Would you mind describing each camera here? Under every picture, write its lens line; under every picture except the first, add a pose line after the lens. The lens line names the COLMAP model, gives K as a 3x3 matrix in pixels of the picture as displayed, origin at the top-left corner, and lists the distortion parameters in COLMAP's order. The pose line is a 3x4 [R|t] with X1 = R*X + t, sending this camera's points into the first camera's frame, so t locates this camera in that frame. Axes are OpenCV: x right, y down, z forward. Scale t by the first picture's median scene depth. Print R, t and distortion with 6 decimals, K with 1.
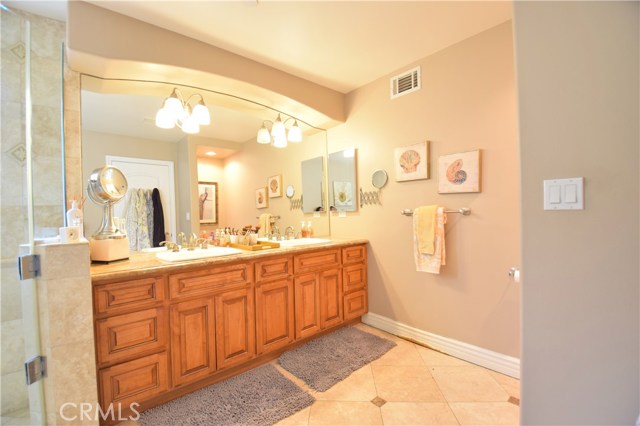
lens RADIAL K [[285.3, 0, 324.3], [0, 285.3, 214.7], [0, 0, 1]] dist [0.000585, -0.000887]
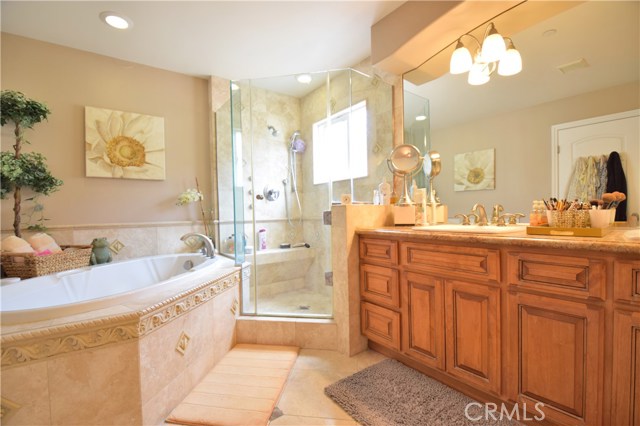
lens RADIAL K [[285.3, 0, 324.5], [0, 285.3, 212.6], [0, 0, 1]] dist [0.000585, -0.000887]
pose [[-0.055959, 0.037306, -0.997736, 0.418865], [0.013444, 0.999239, 0.036608, 0.058980], [0.998343, -0.011365, -0.056418, 0.682320]]
